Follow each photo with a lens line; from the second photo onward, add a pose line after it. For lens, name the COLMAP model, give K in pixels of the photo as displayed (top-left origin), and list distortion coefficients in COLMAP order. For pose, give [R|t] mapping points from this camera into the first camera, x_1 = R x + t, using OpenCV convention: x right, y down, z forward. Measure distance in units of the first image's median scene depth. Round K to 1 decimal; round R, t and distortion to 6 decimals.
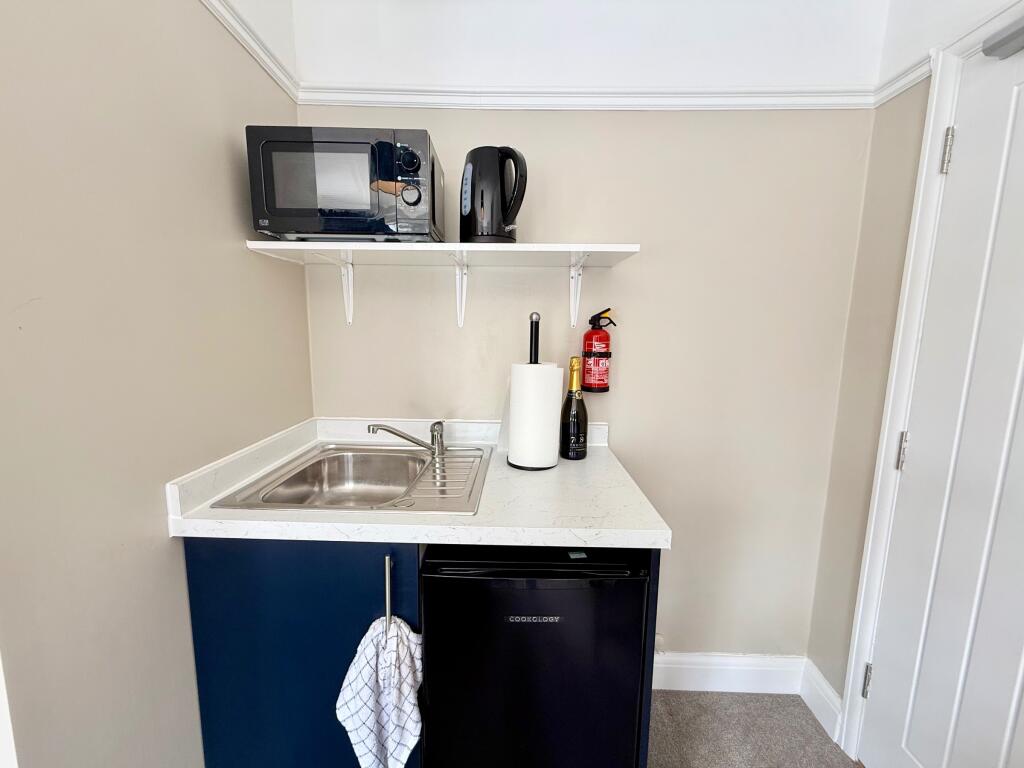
lens RADIAL K [[408.8, 0, 509.3], [0, 408.8, 383.8], [0, 0, 1]] dist [0.000402, 0.000414]
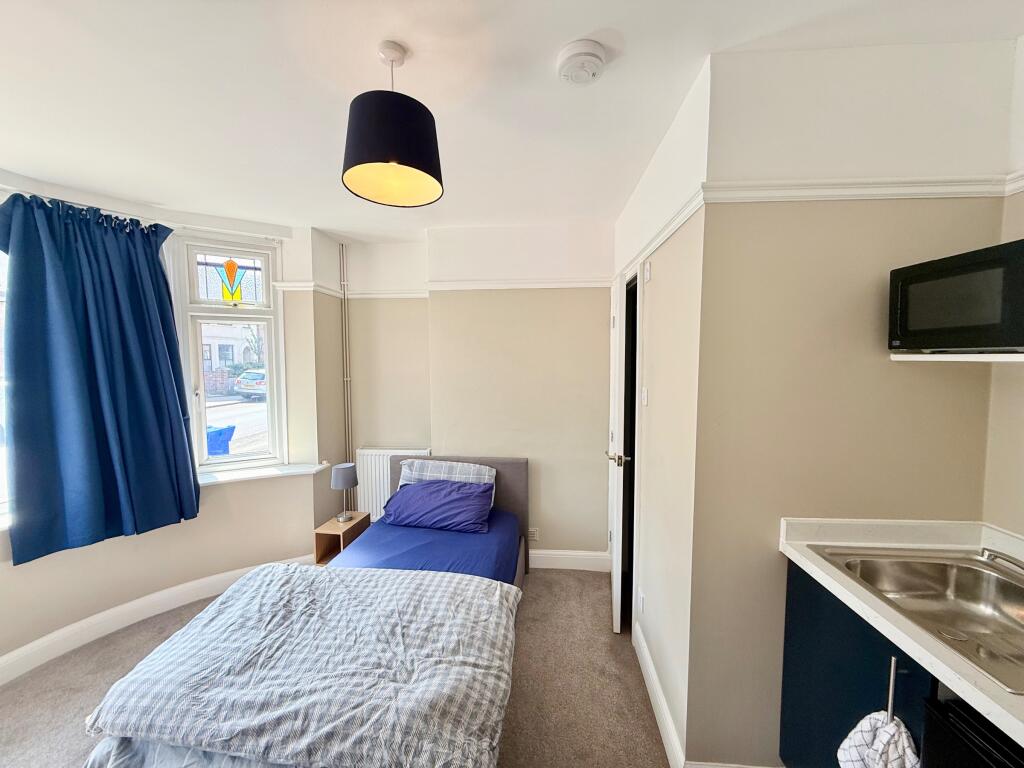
lens RADIAL K [[408.8, 0, 509.3], [0, 408.8, 383.8], [0, 0, 1]] dist [0.000402, 0.000414]
pose [[-0.056643, 0.048512, -0.997215, 0.594507], [-0.130269, 0.989921, 0.055557, -0.168830], [0.989859, 0.133053, -0.049753, -0.050857]]
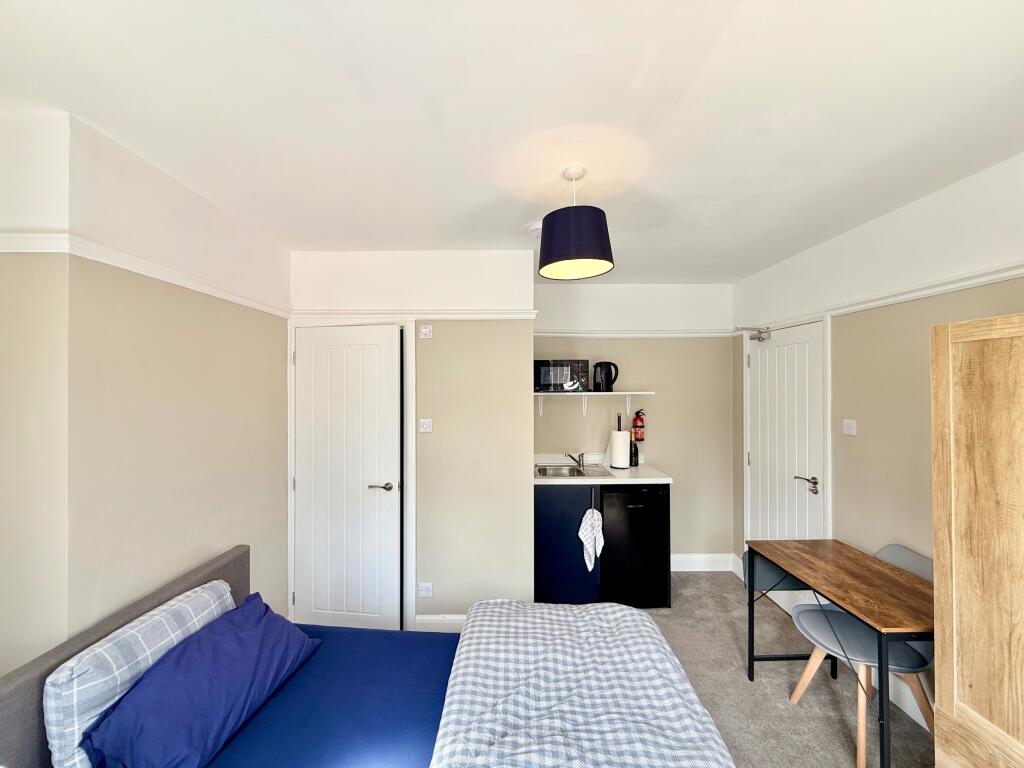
lens RADIAL K [[408.8, 0, 509.3], [0, 408.8, 383.8], [0, 0, 1]] dist [0.000402, 0.000414]
pose [[0.999343, -0.018897, 0.030929, -0.790941], [0.022973, 0.990273, -0.137229, -0.002554], [-0.028035, 0.137850, 0.990056, -1.840062]]
